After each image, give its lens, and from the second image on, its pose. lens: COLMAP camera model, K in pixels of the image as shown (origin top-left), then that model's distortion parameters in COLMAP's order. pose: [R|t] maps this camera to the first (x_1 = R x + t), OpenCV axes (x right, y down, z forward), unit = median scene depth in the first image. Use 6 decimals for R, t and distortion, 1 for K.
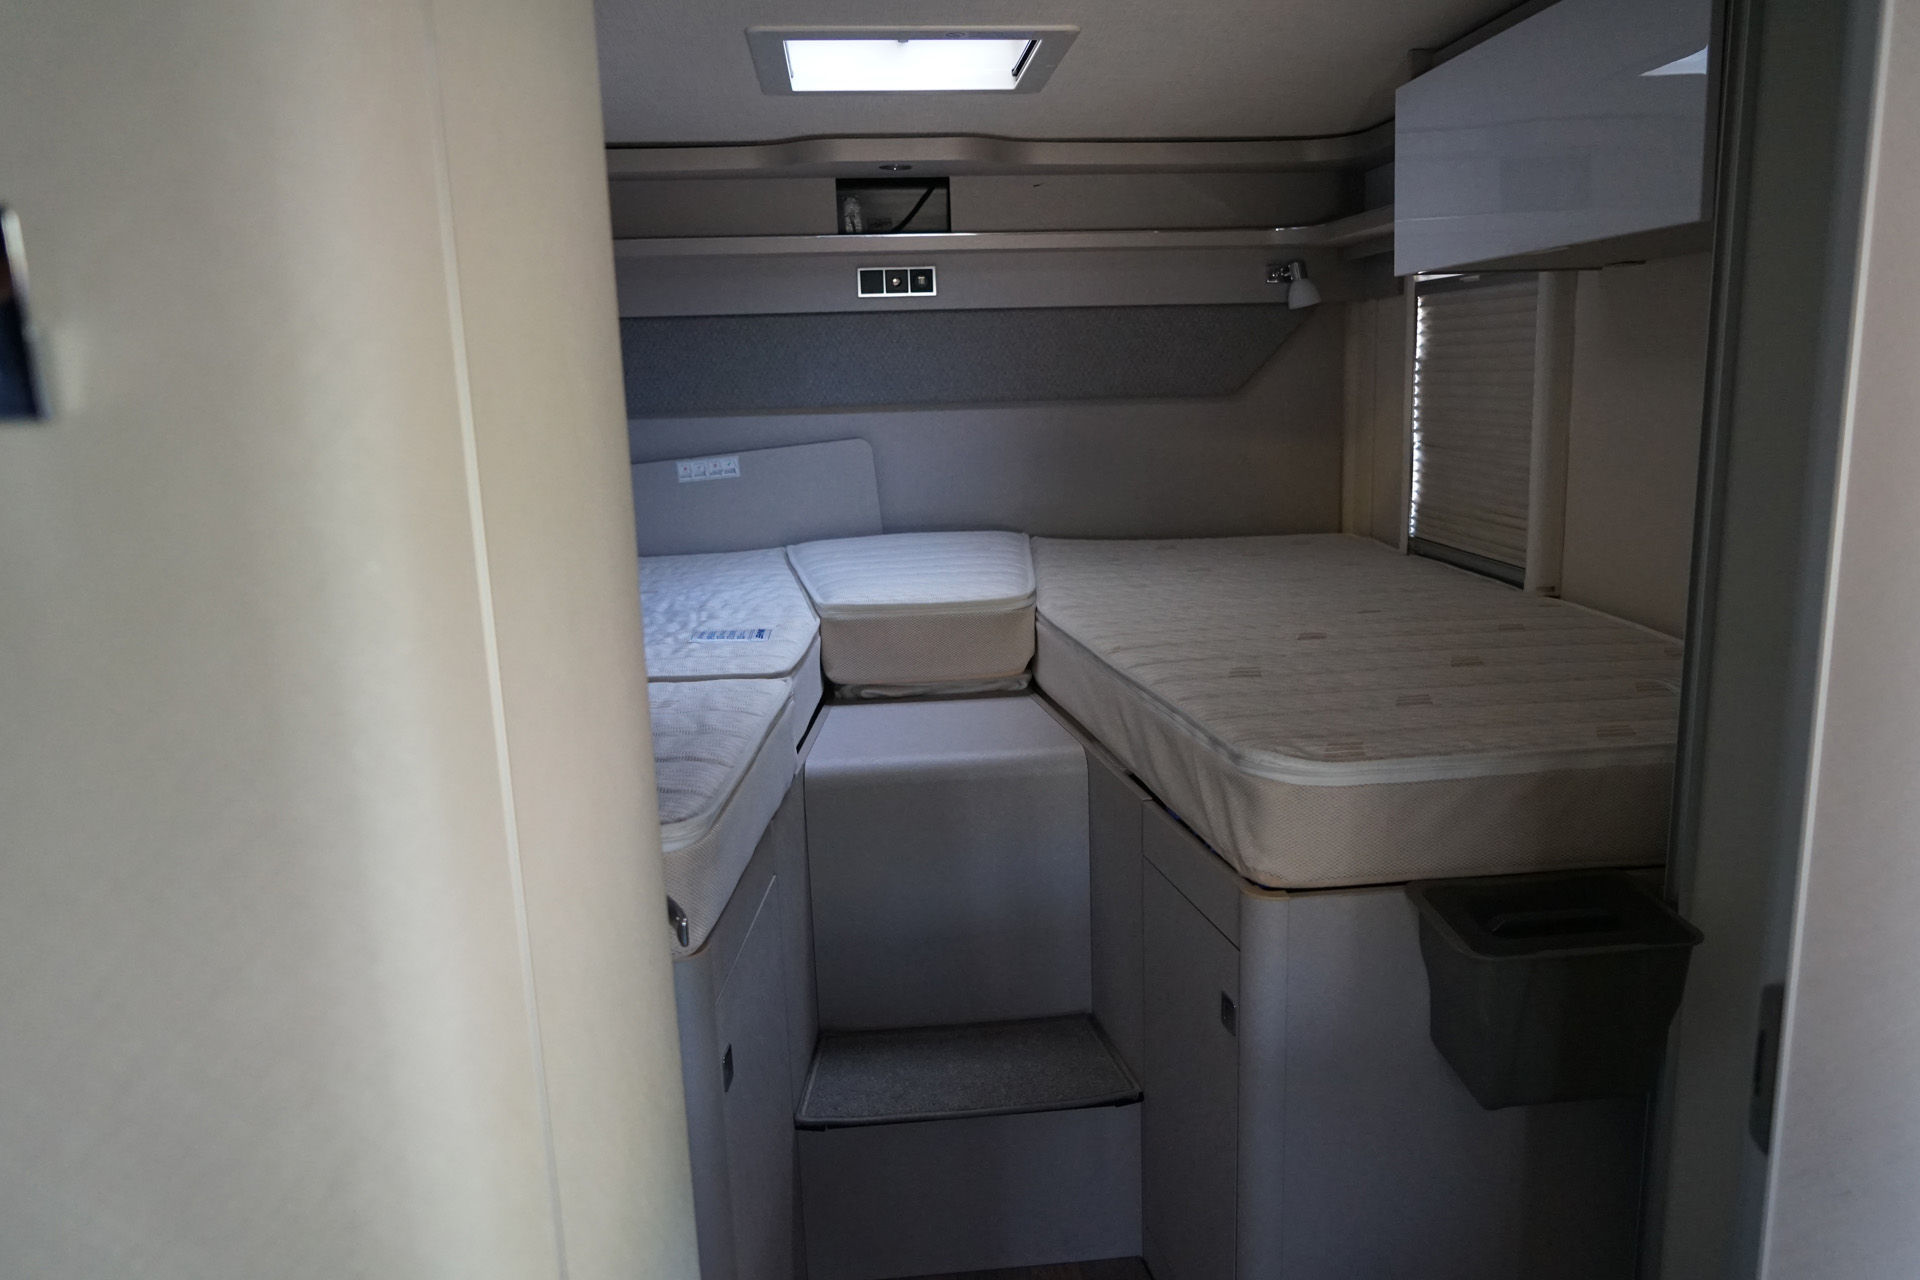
lens RADIAL K [[1557.6, 0, 965.5], [0, 1557.6, 735.5], [0, 0, 1]] dist [-0.012955, 0.004737]
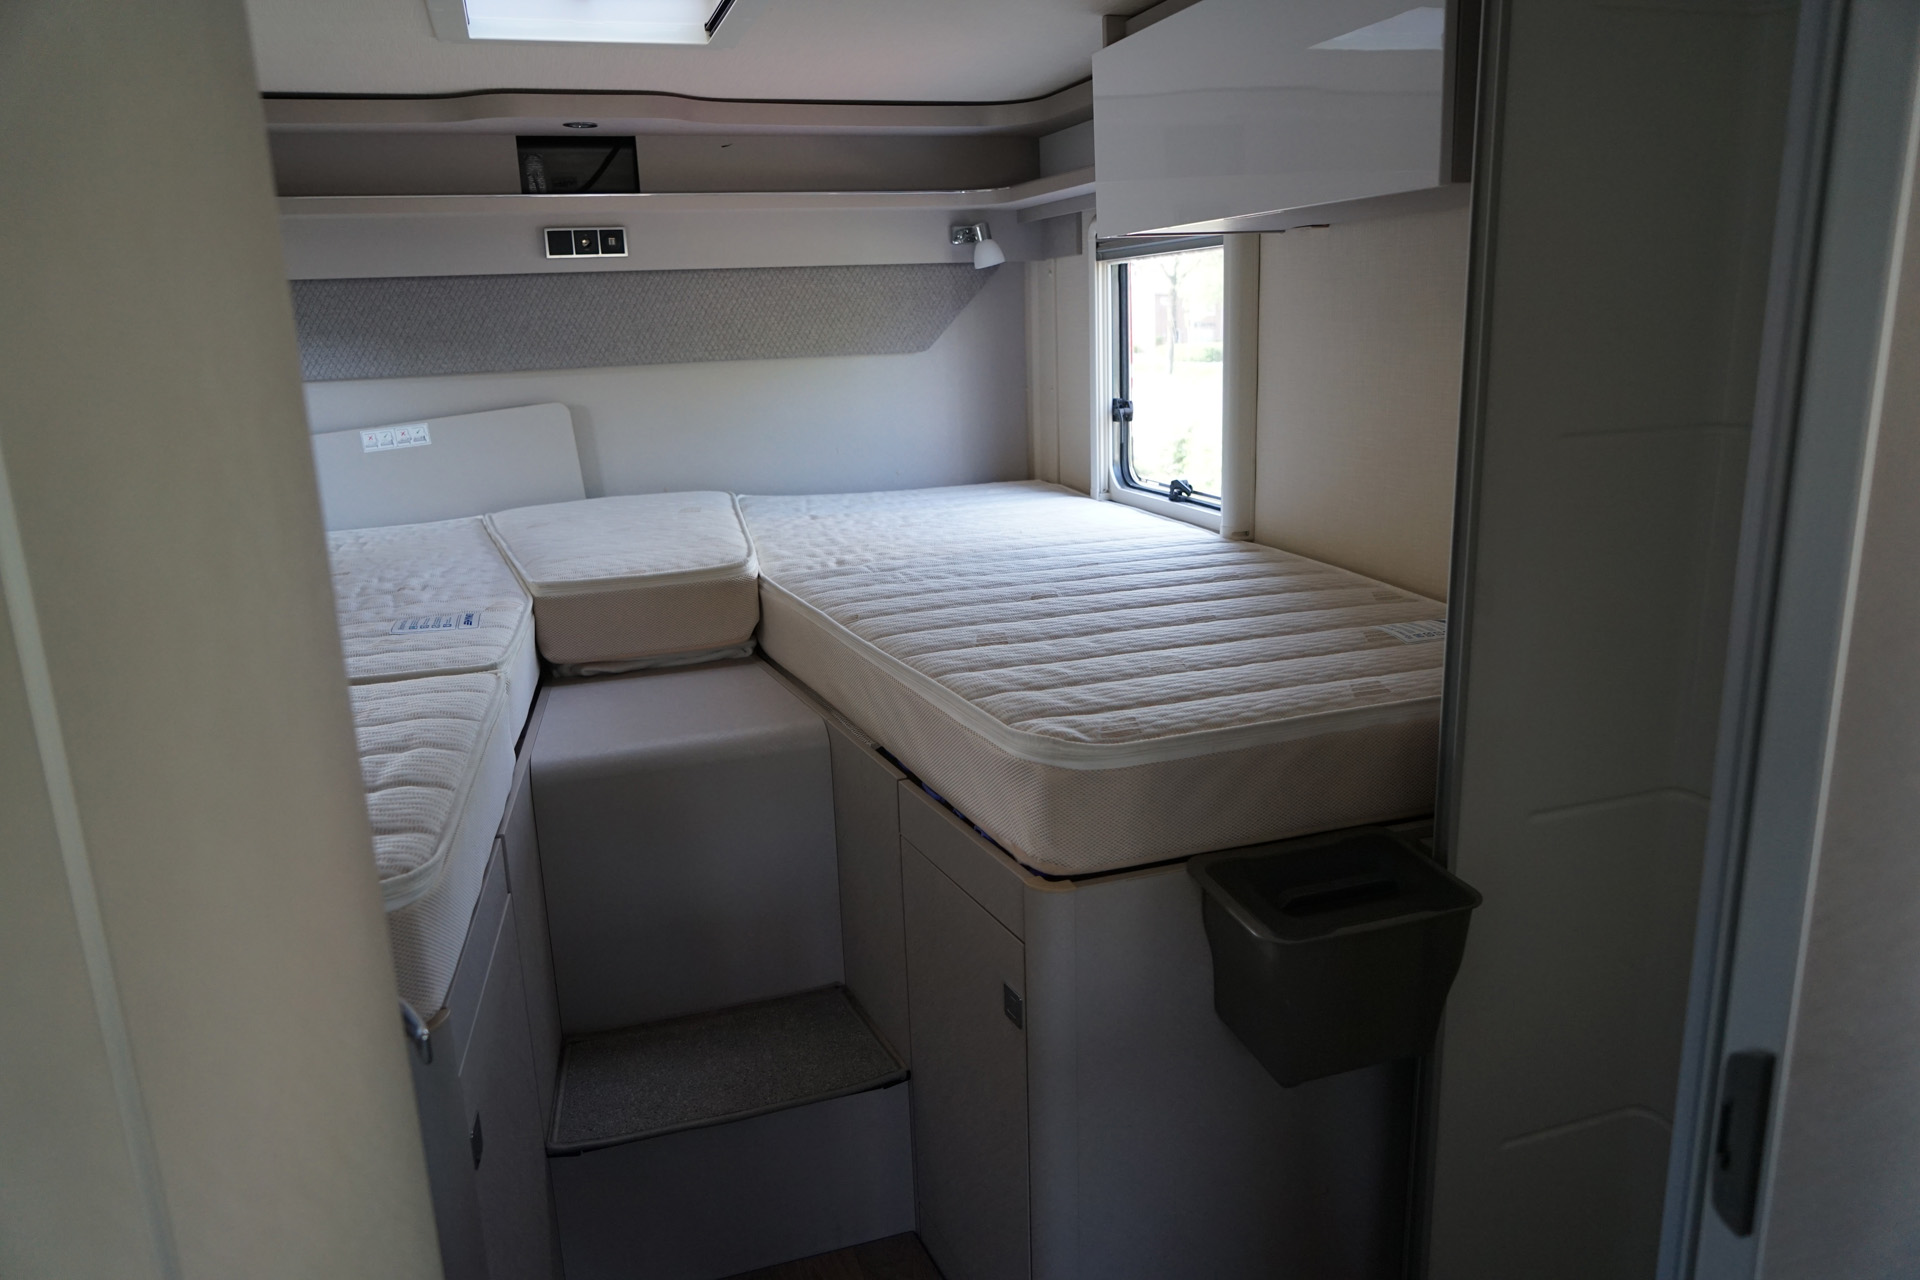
lens RADIAL K [[1331.2, 0, 923.2], [0, 1331.2, 641.9], [0, 0, 1]] dist [-0.022209, 0.003189]
pose [[0.975691, -0.061369, 0.210385, -0.032697], [0.059399, 0.998111, 0.015675, -0.046398], [-0.210949, -0.002798, 0.977493, 0.155389]]
